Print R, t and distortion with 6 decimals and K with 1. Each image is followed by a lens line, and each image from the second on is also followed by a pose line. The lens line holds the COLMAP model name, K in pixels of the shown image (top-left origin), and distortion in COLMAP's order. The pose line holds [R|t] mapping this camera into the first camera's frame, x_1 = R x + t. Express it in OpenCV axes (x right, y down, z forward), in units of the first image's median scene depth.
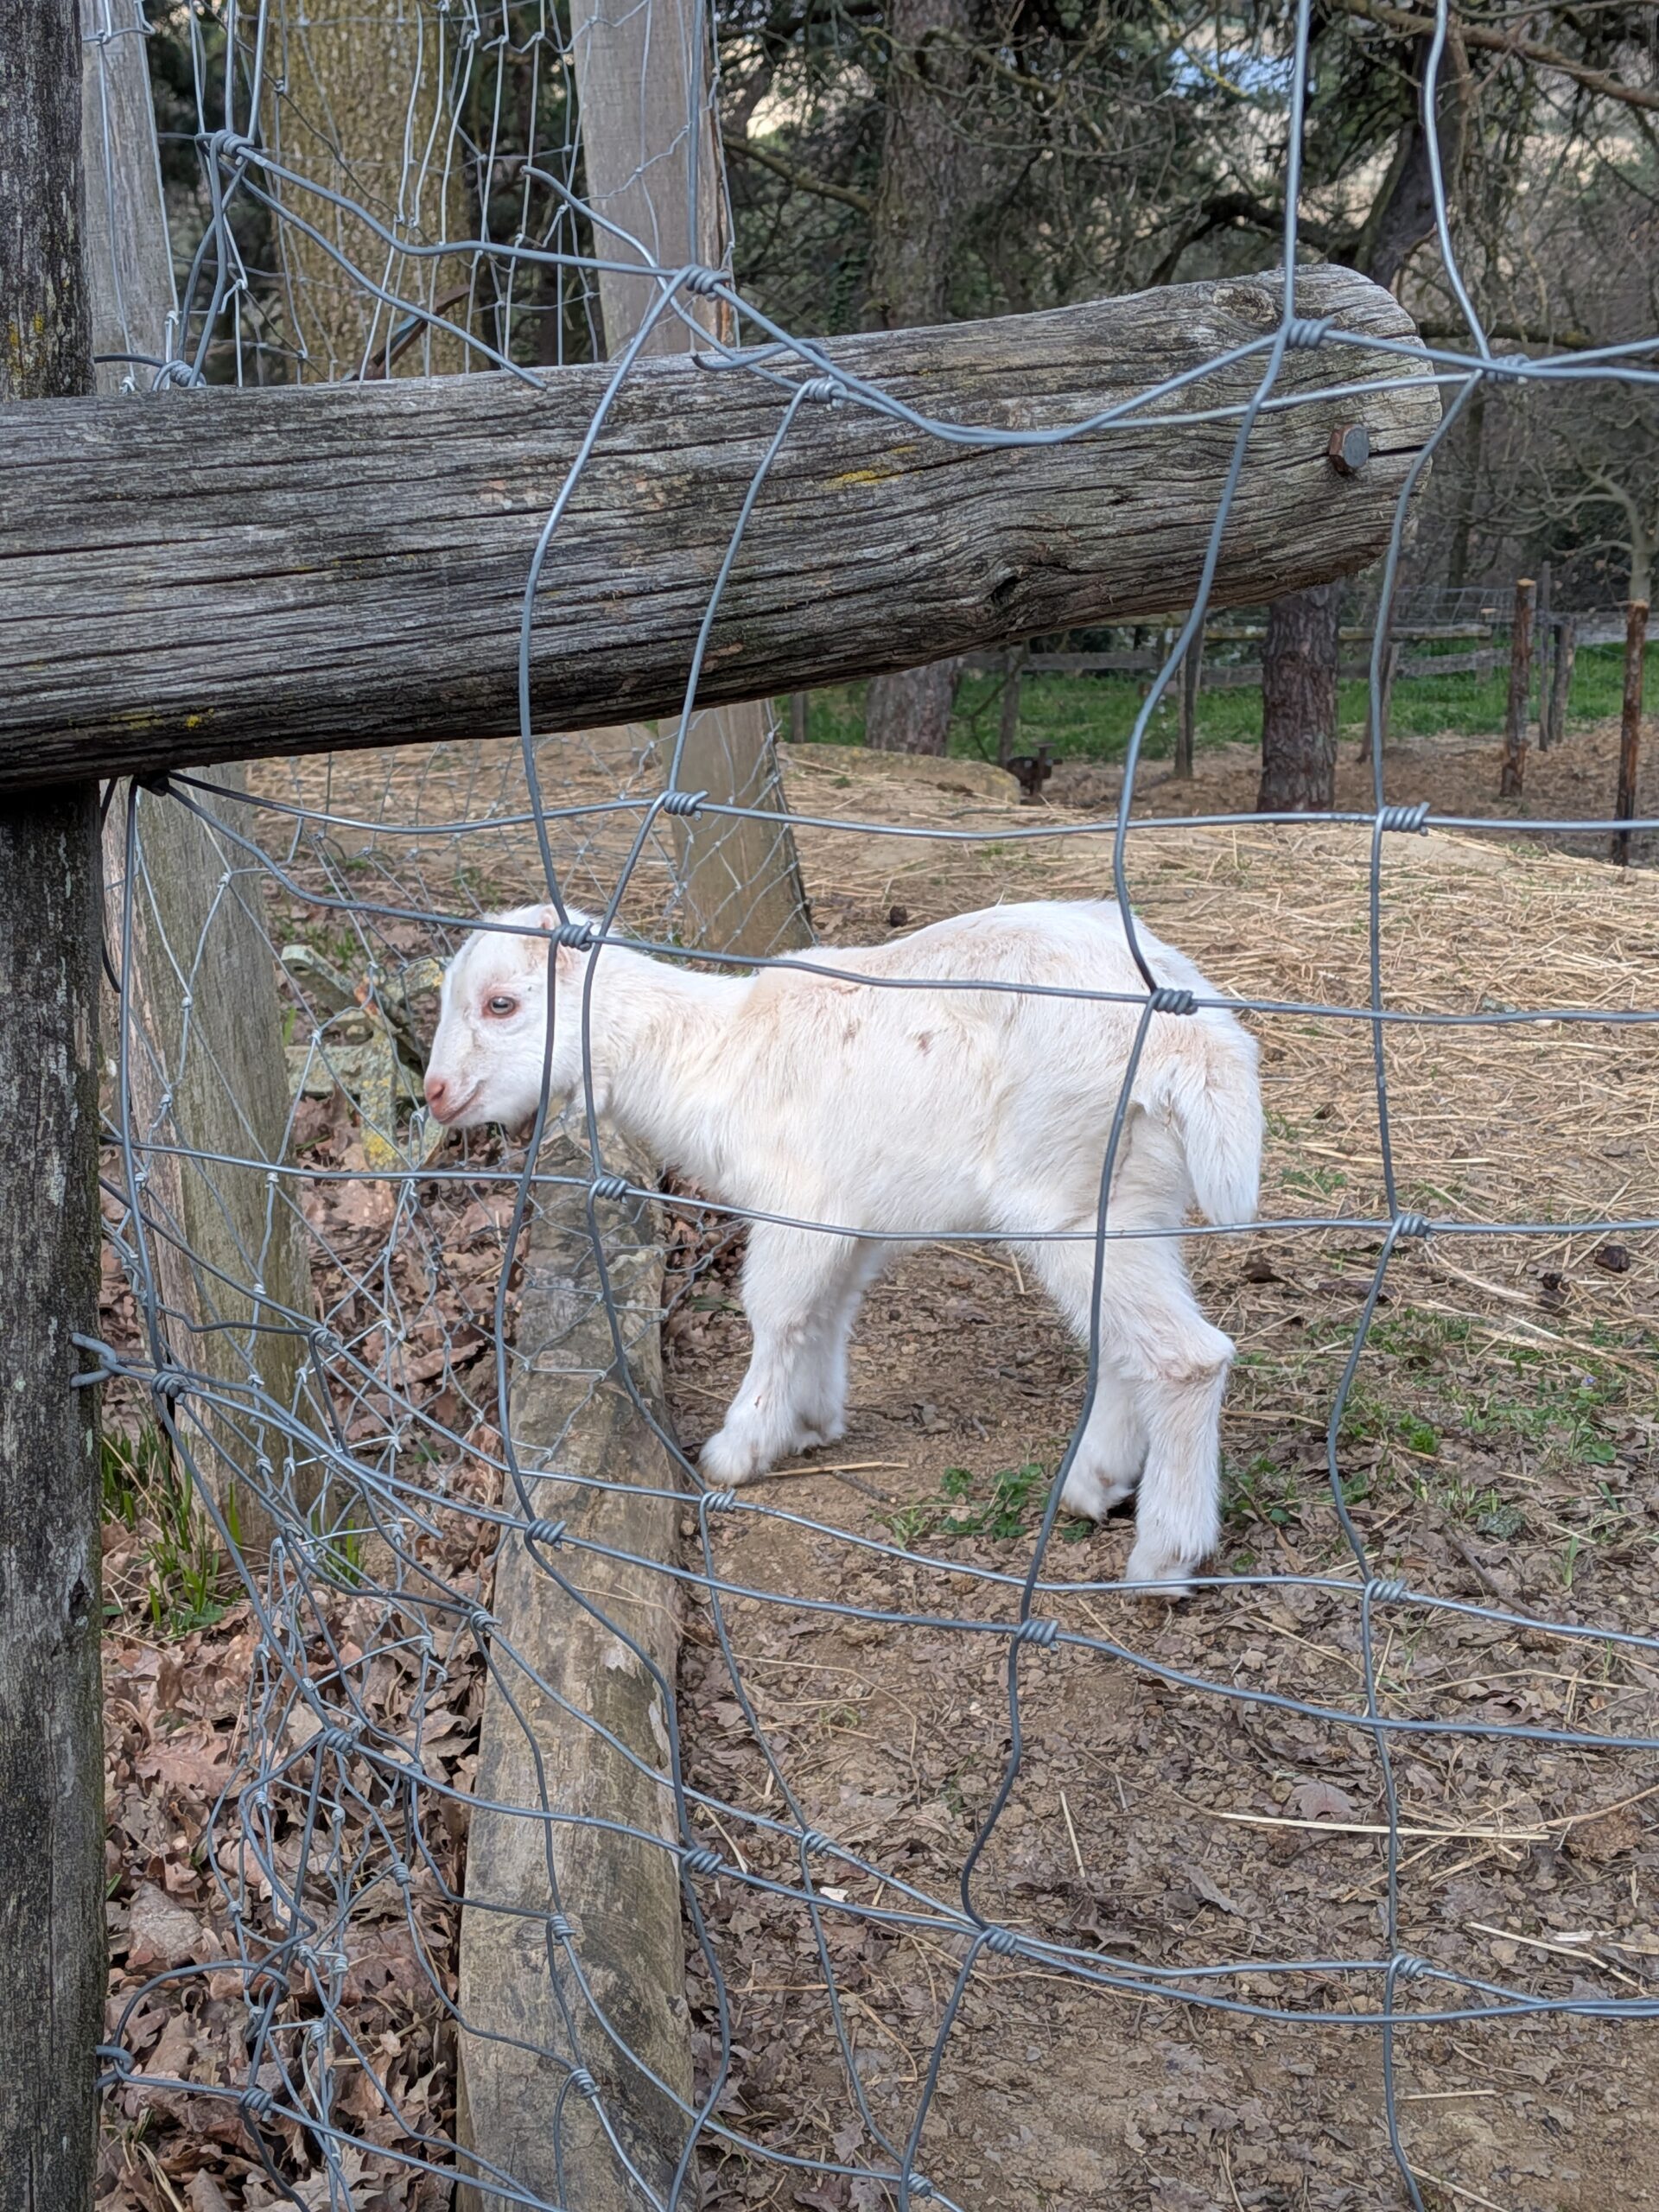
lens RADIAL K [[1540.3, 0, 829.5], [0, 1540.3, 1106.0], [0, 0, 1]] dist [0.007019, 0.005309]
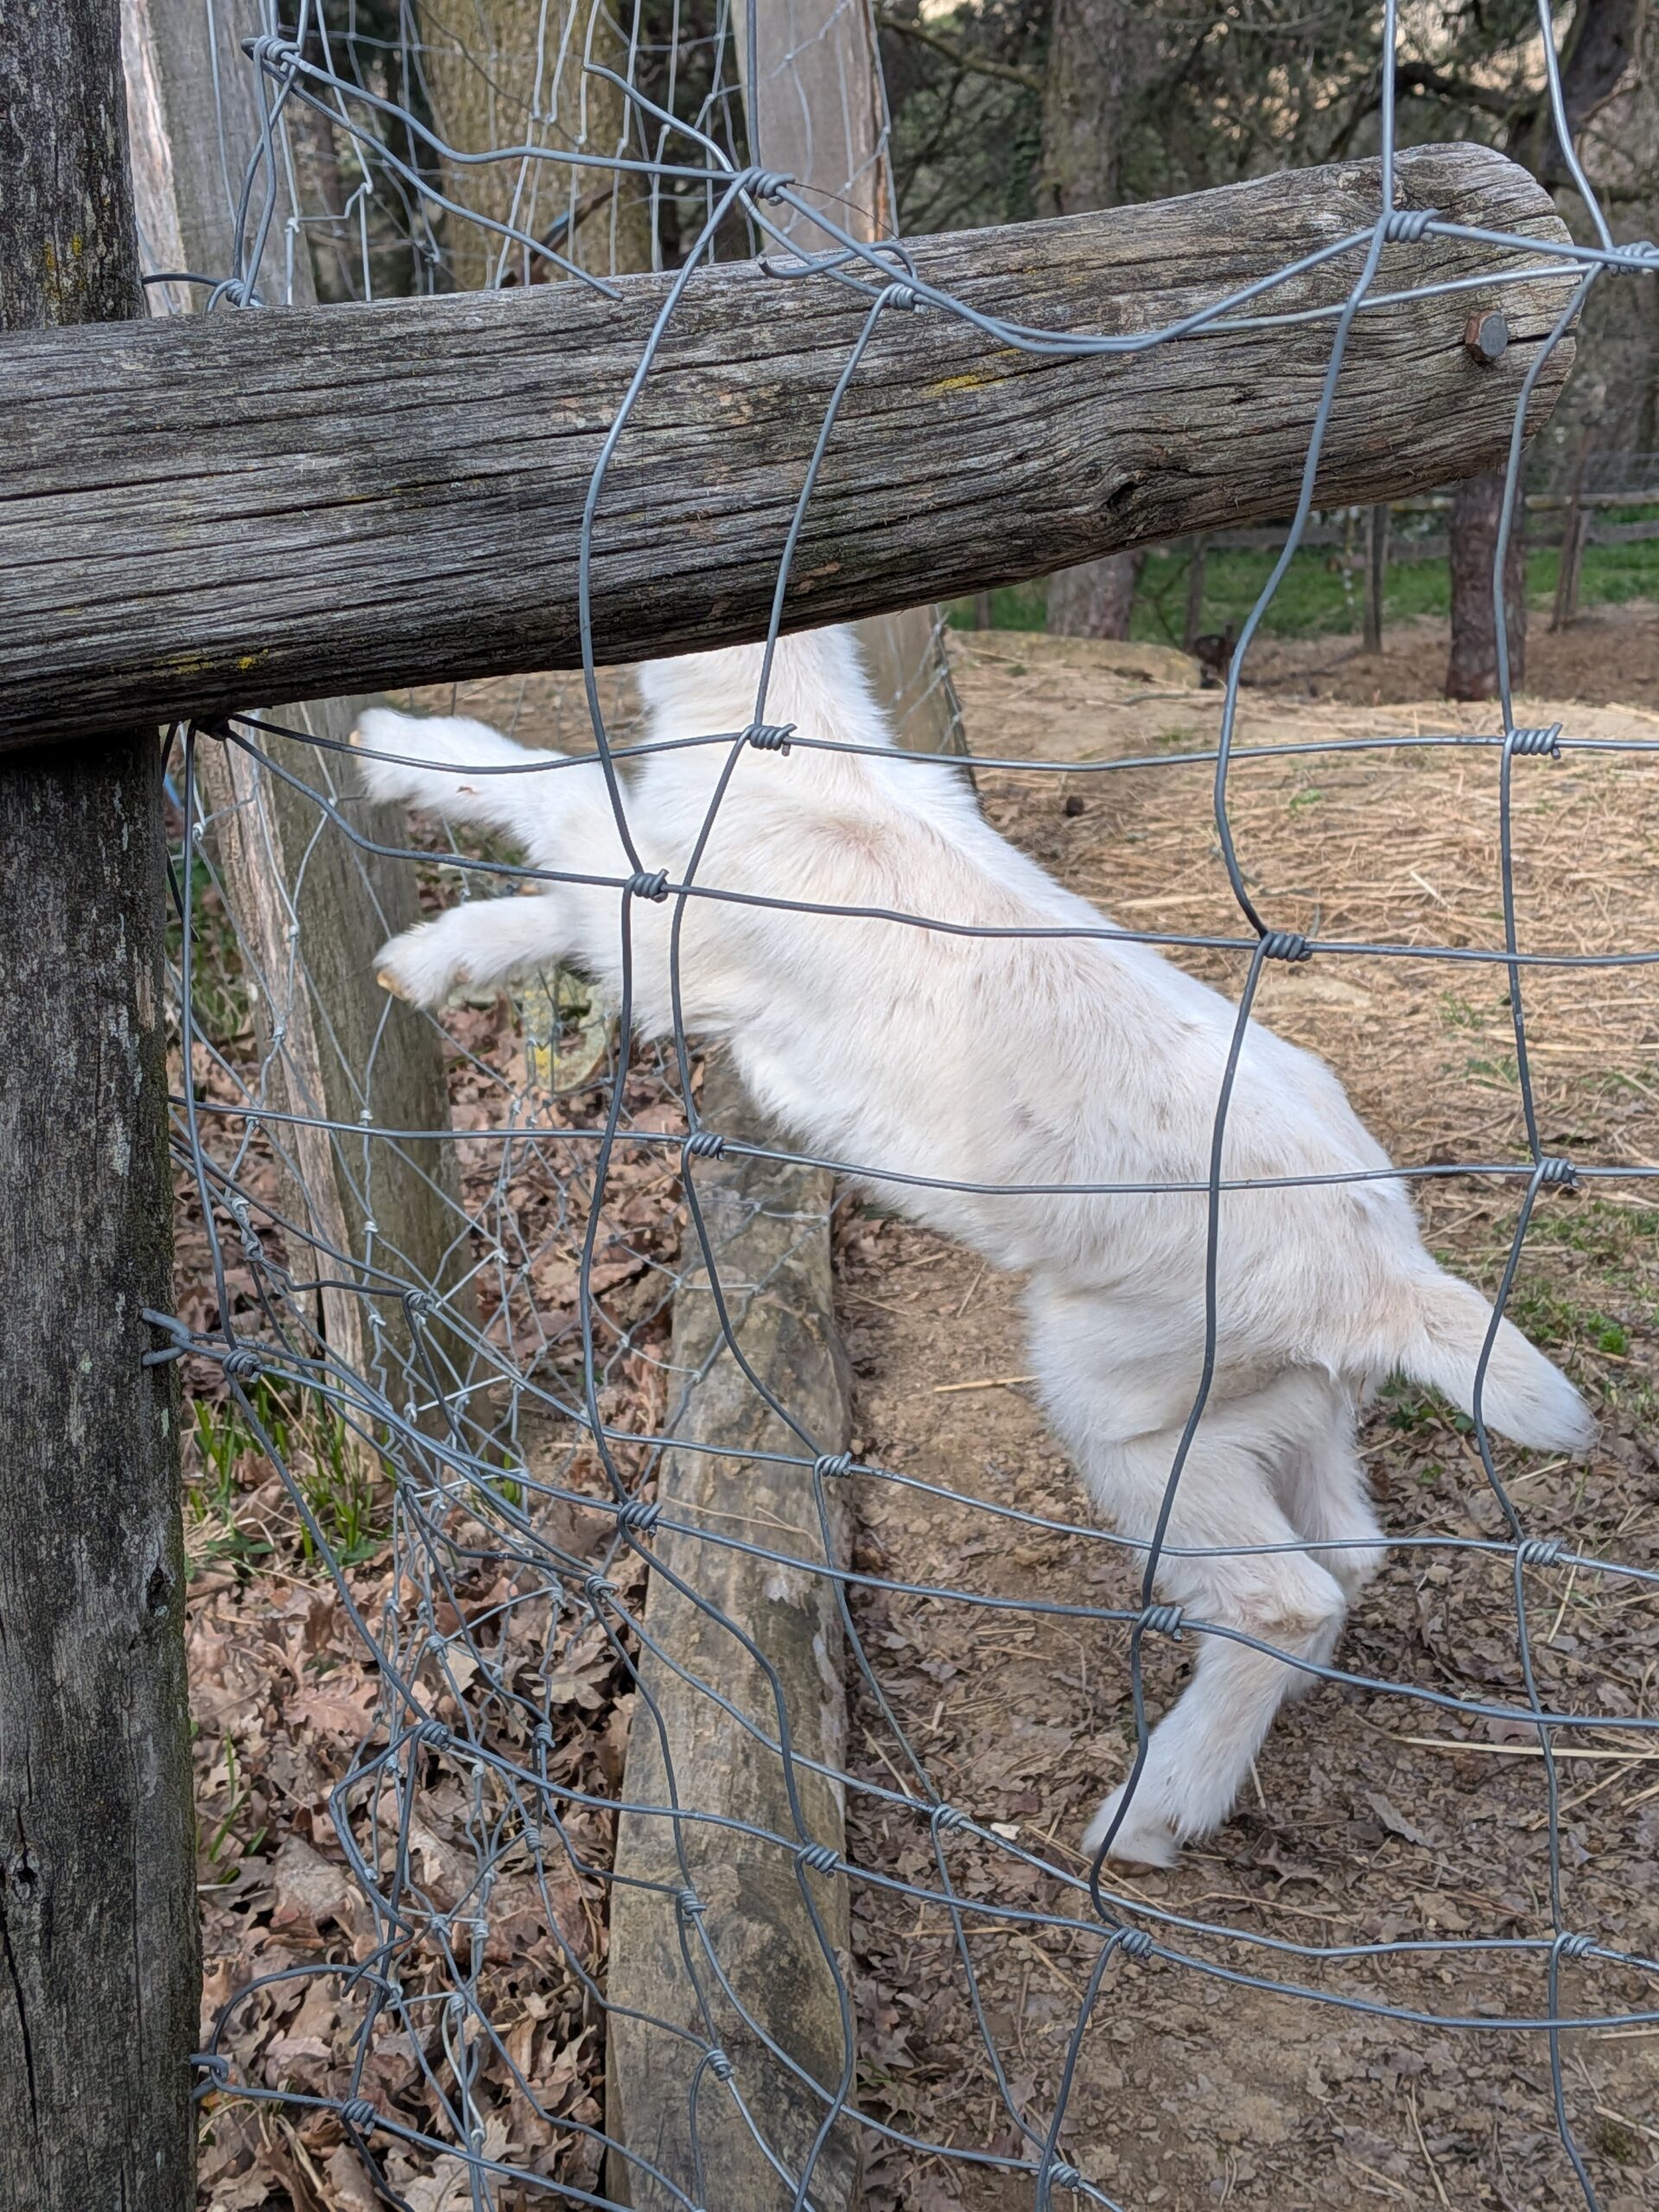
lens RADIAL K [[1723.3, 0, 836.2], [0, 1723.3, 1113.9], [0, 0, 1]] dist [0.010892, 0.000800]
pose [[0.999757, -0.020455, -0.008253, -0.083257], [0.020443, 0.999790, -0.001591, 0.058482], [0.008284, 0.001422, 0.999965, -0.084451]]
